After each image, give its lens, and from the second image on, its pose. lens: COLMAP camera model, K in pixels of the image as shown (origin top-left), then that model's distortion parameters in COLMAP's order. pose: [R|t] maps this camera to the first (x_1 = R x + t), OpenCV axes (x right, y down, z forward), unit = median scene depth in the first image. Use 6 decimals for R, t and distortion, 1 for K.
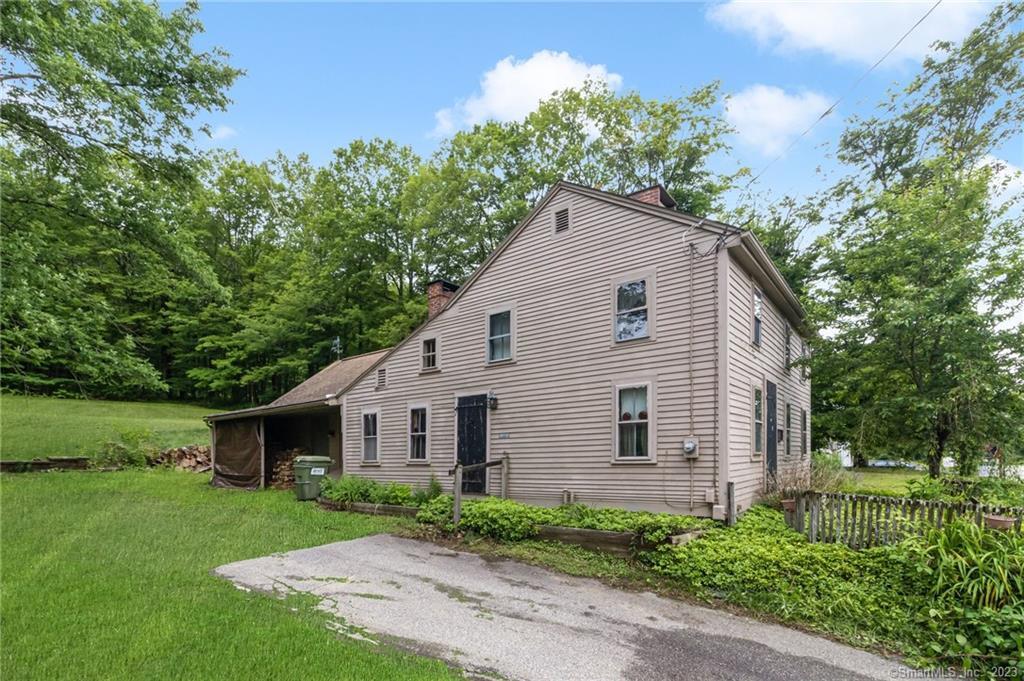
lens RADIAL K [[537.7, 0, 459.7], [0, 537.7, 460.4], [0, 0, 1]] dist [-0.000284, 0.000077]
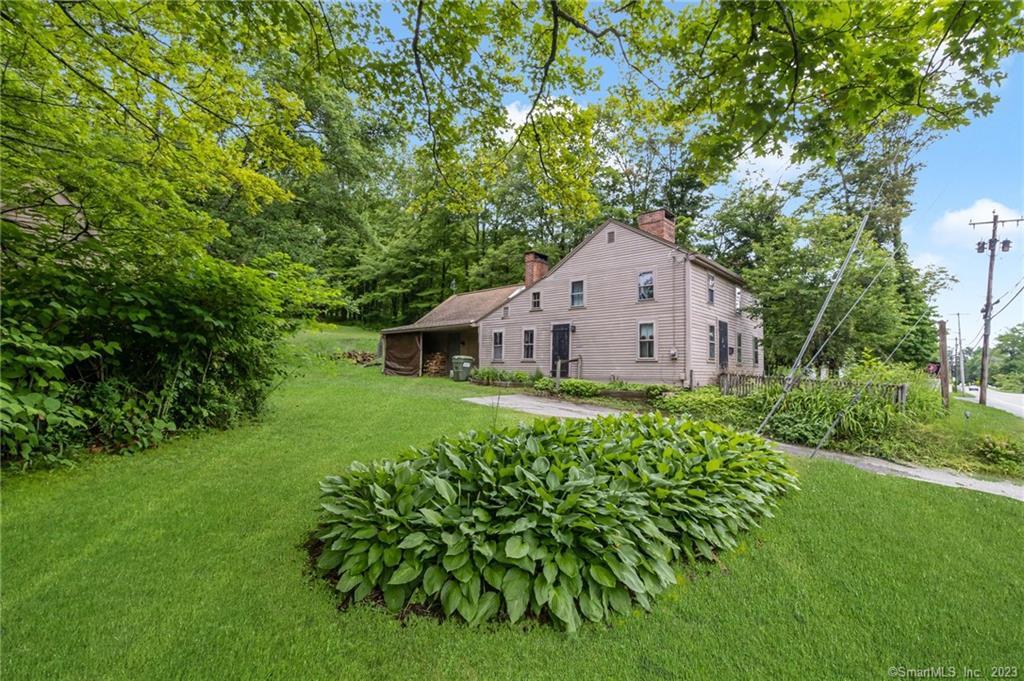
lens RADIAL K [[462.7, 0, 506.9], [0, 462.7, 339.6], [0, 0, 1]] dist [-0.001537, -0.000278]
pose [[0.999601, 0.026878, -0.008655, -0.145475], [-0.027423, 0.997126, -0.070619, 0.048695], [0.006732, 0.070828, 0.997466, -0.572778]]
